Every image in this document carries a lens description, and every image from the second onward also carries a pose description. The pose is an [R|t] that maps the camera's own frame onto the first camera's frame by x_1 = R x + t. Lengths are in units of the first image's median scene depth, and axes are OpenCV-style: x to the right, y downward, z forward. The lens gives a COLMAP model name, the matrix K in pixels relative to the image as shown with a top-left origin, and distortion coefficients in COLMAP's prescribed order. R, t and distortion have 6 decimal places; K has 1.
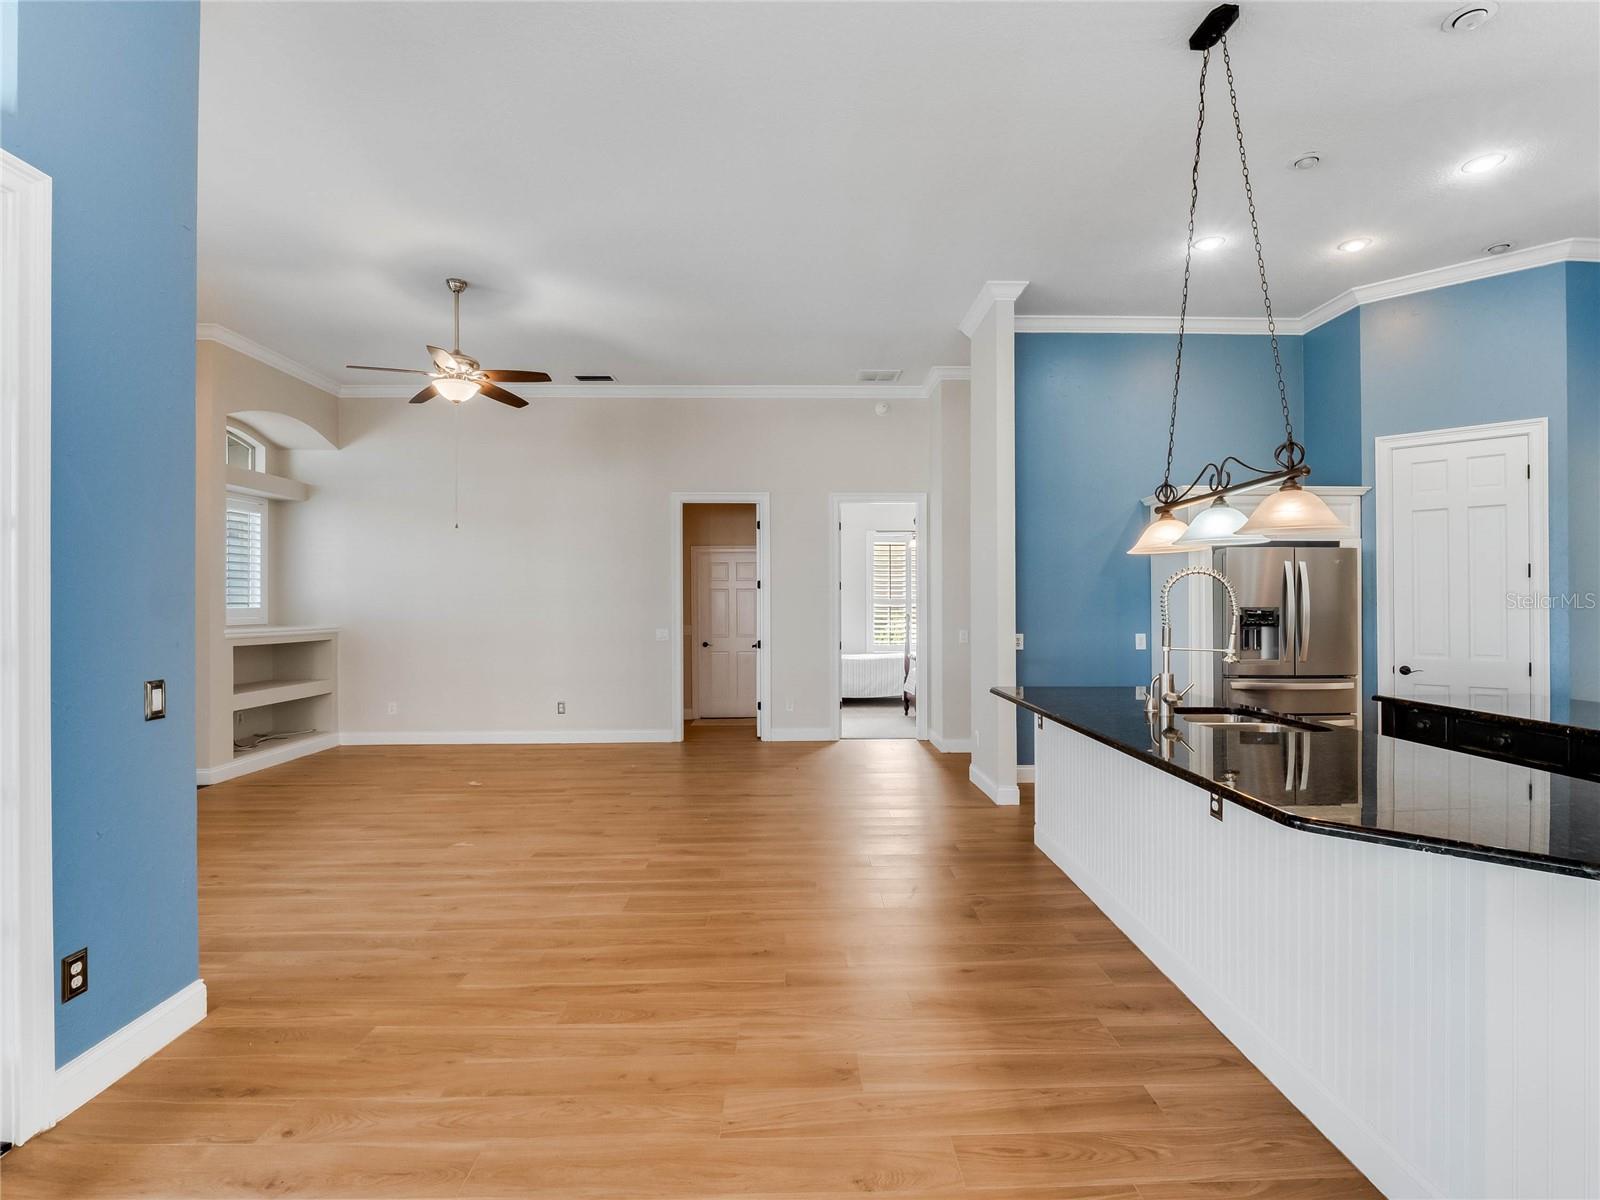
lens RADIAL K [[776.2, 0, 809.4], [0, 776.2, 613.0], [0, 0, 1]] dist [-0.008381, -0.003345]
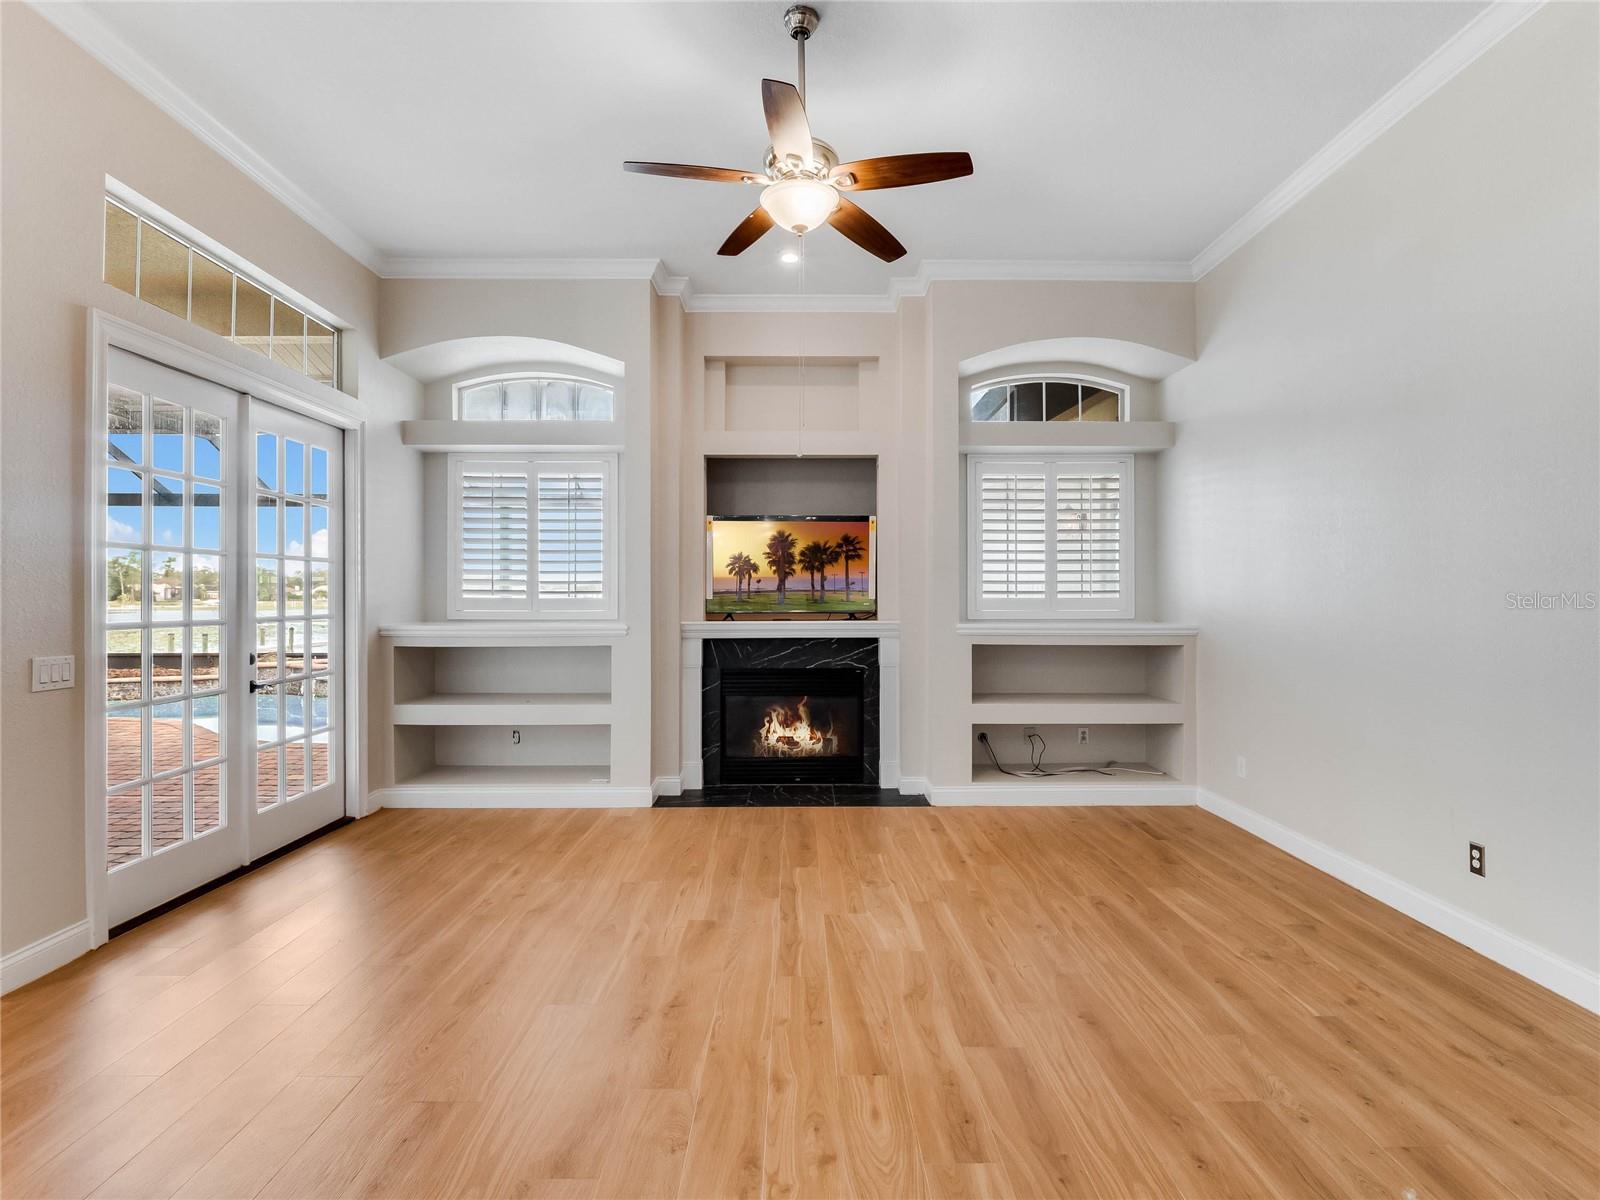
lens RADIAL K [[811.6, 0, 807.4], [0, 811.6, 588.0], [0, 0, 1]] dist [-0.007697, -0.002884]
pose [[-0.010305, -0.006537, -0.999926, 0.125188], [-0.010567, 0.999924, -0.006428, -0.011090], [0.999891, 0.010499, -0.010373, 0.991916]]
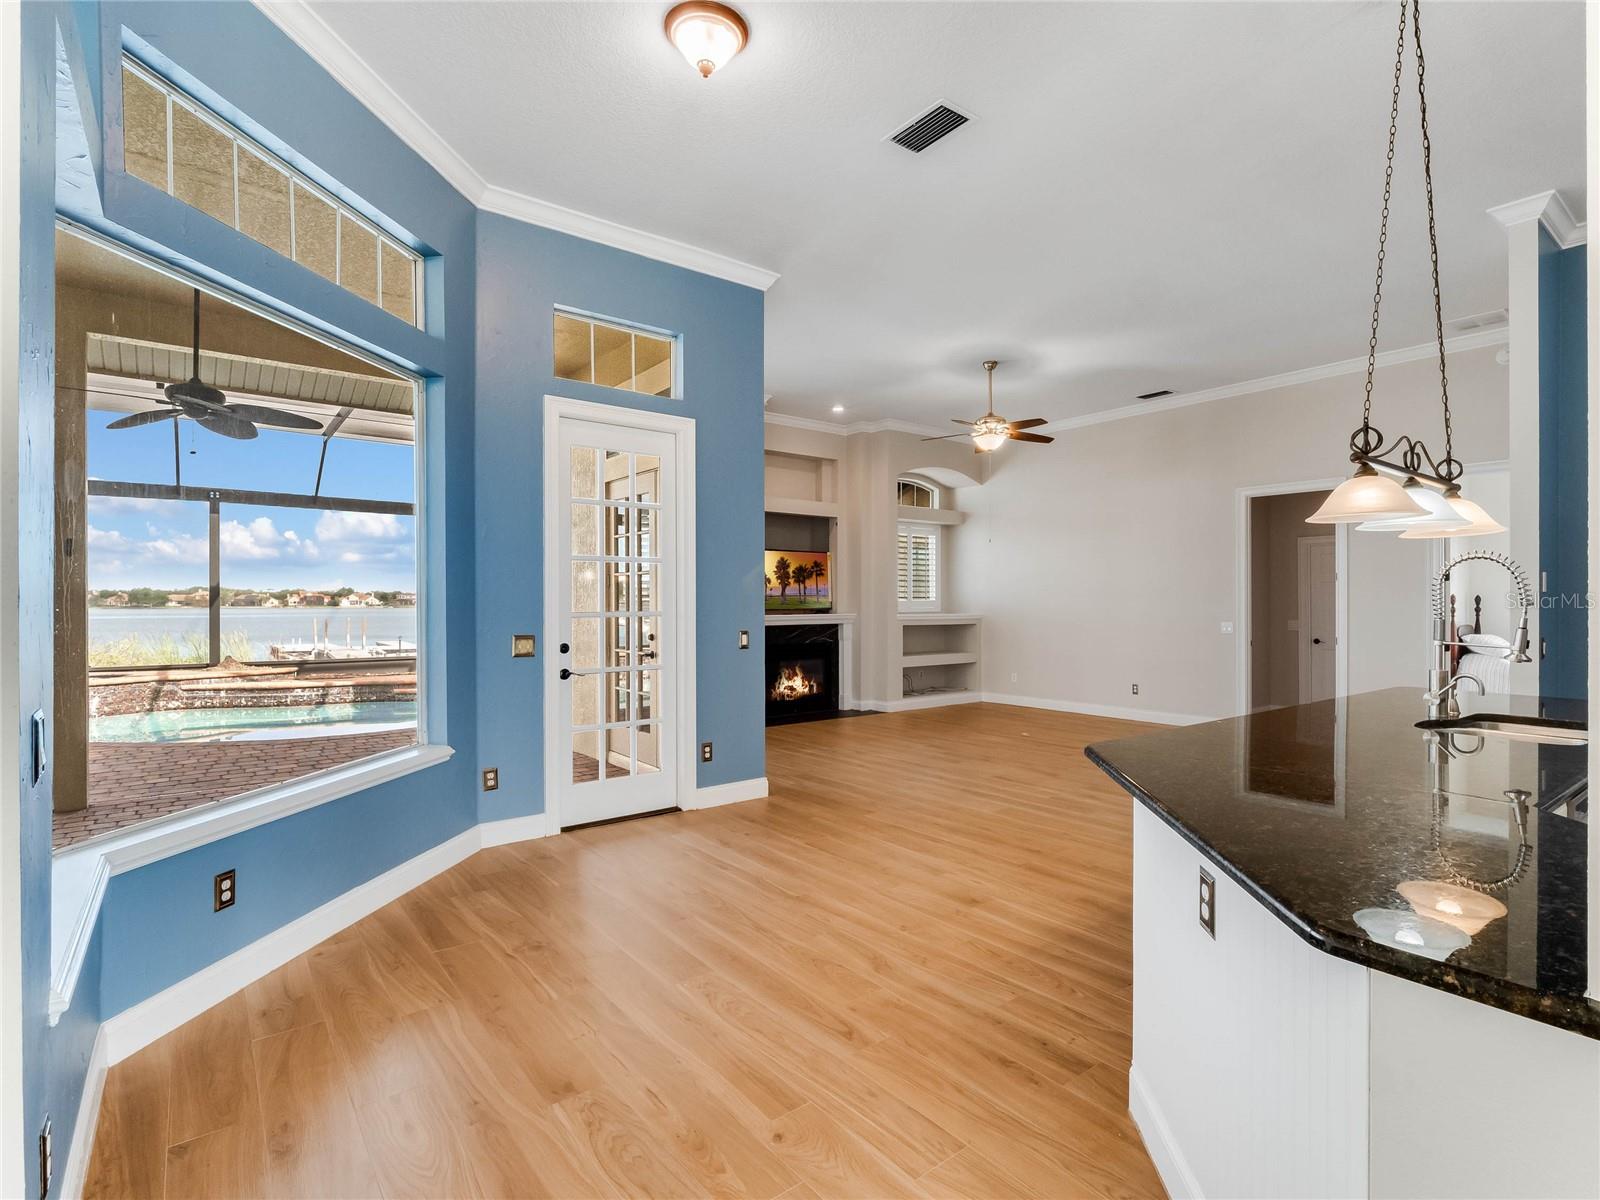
lens RADIAL K [[776.2, 0, 825.5], [0, 776.2, 602.8], [0, 0, 1]] dist [-0.008381, -0.003345]
pose [[0.609820, 0.003092, -0.792534, 0.448779], [-0.008603, 0.999959, -0.002719, 0.005417], [0.792493, 0.008476, 0.609822, -0.070096]]
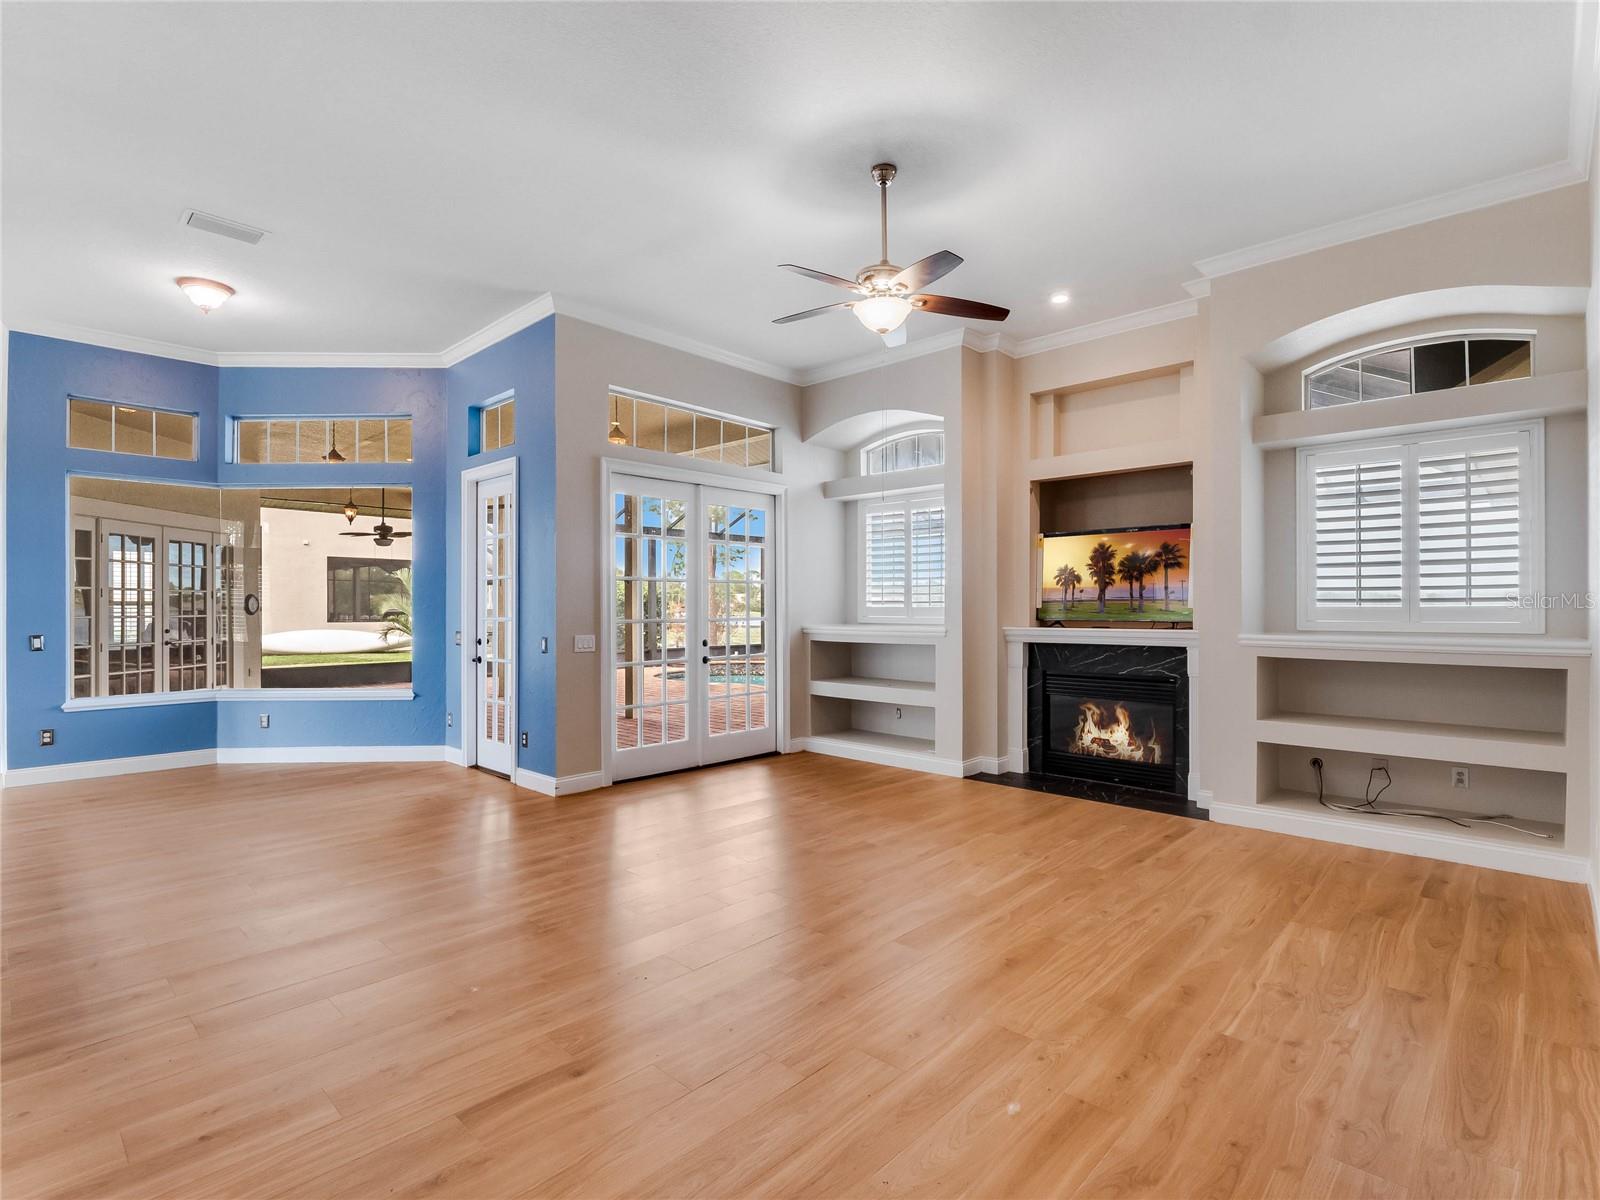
lens RADIAL K [[776.2, 0, 807.5], [0, 776.2, 610.4], [0, 0, 1]] dist [-0.008381, -0.003345]
pose [[-0.698054, 0.008128, -0.715999, 0.128000], [-0.003590, 0.999883, 0.014850, -0.014066], [0.716036, 0.012937, -0.697943, 1.441074]]
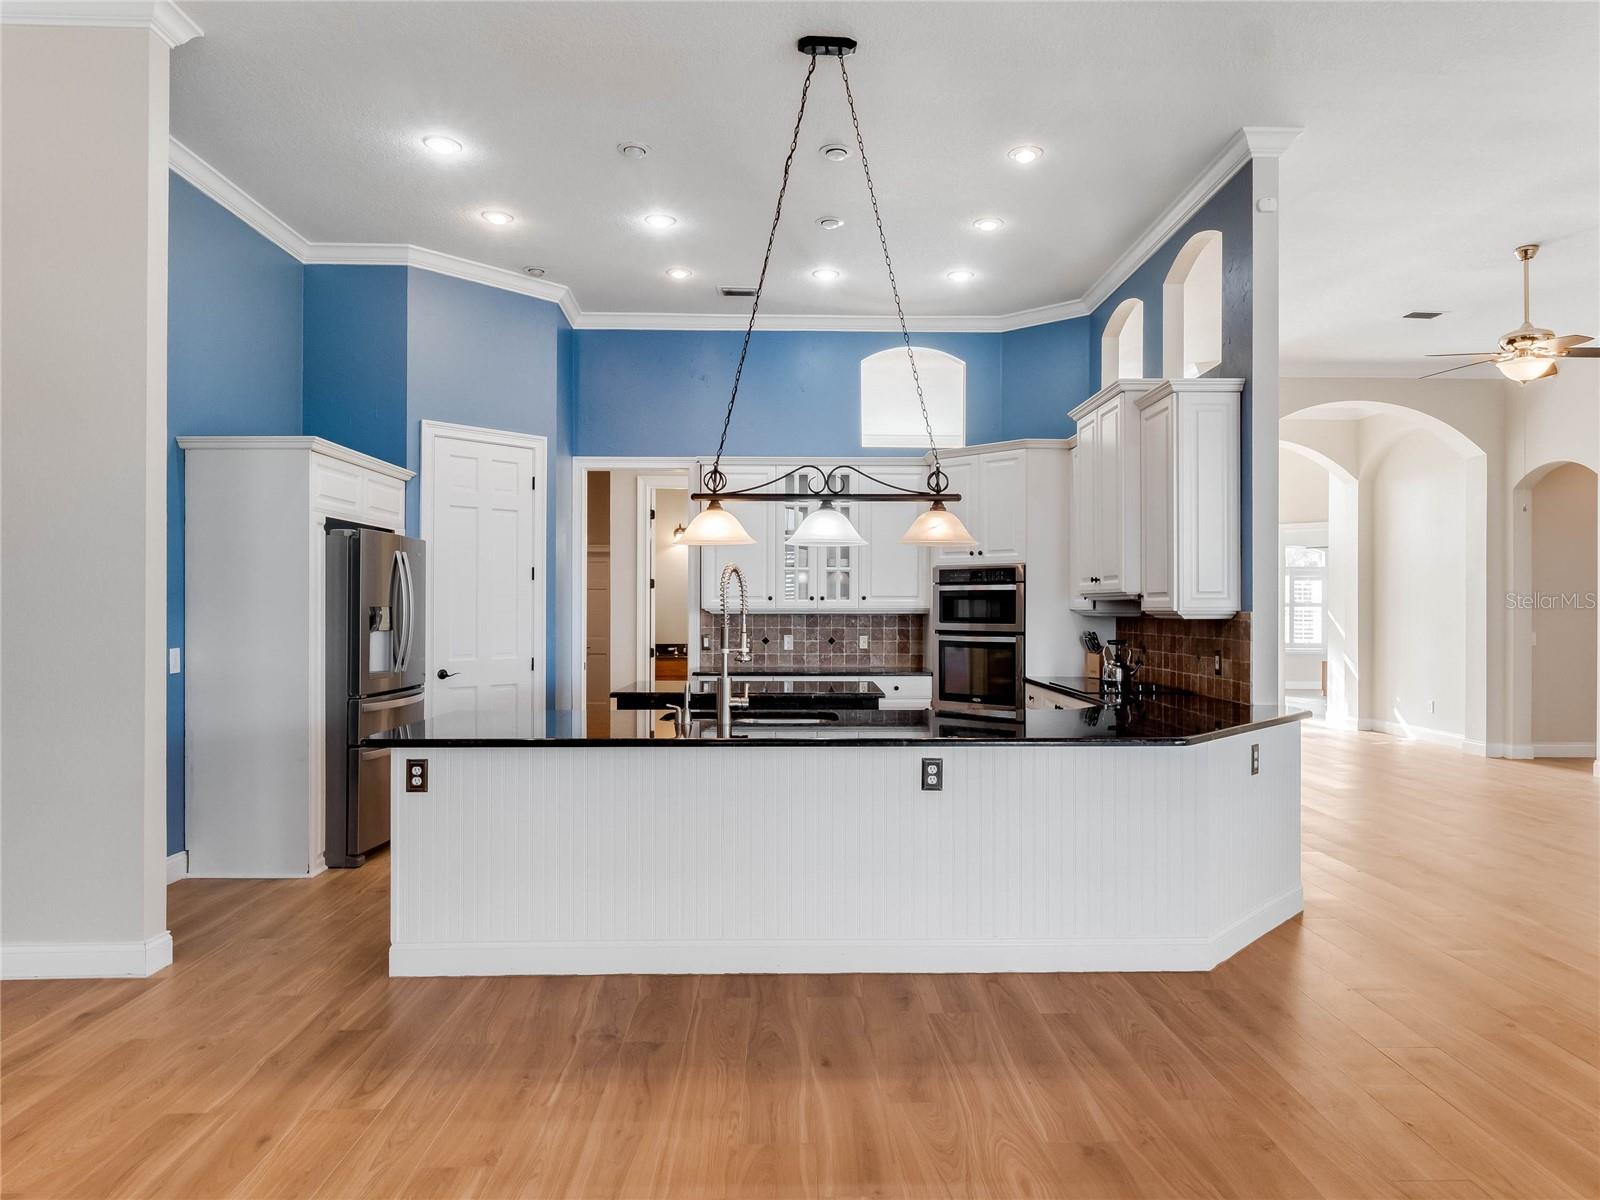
lens RADIAL K [[1003.0, 0, 818.8], [0, 1003.0, 604.5], [0, 0, 1]] dist [-0.003469, 0.001834]
pose [[-0.008307, 0.004409, 0.999956, -0.444244], [0.006171, 0.999971, -0.004357, -0.001875], [-0.999946, 0.006135, -0.008334, 0.547911]]
